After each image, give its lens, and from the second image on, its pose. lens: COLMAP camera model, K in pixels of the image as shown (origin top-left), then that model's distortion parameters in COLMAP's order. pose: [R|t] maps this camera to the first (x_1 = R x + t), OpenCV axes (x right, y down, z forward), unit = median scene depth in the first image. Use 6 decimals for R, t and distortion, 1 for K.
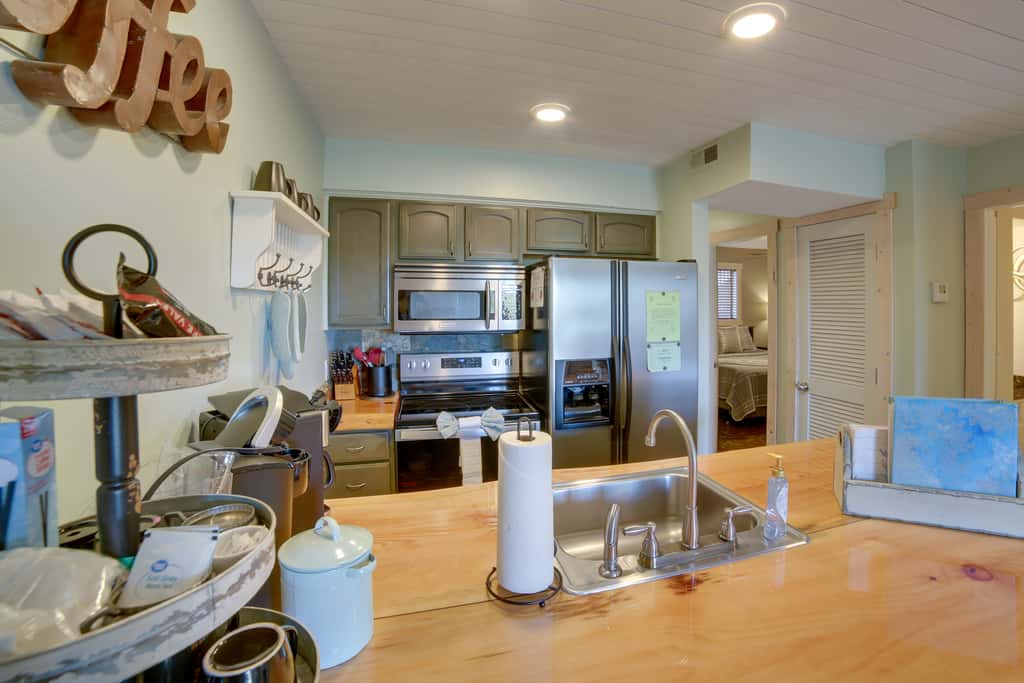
lens RADIAL K [[426.1, 0, 550.0], [0, 426.1, 320.1], [0, 0, 1]] dist [-0.048832, 0.000386]
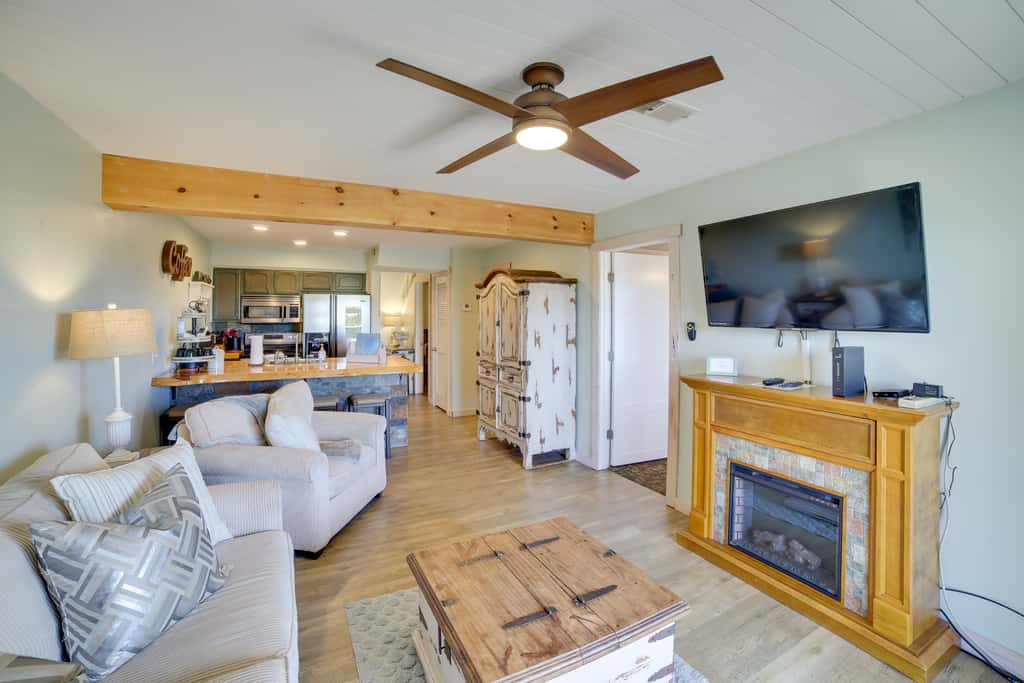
lens RADIAL K [[419.6, 0, 506.3], [0, 419.6, 318.3], [0, 0, 1]] dist [-0.099069, 0.038391]
pose [[0.982178, 0.000665, 0.187953, 0.701999], [0.002439, 0.999864, -0.016283, 0.044049], [-0.187938, 0.016451, 0.982043, -1.600254]]
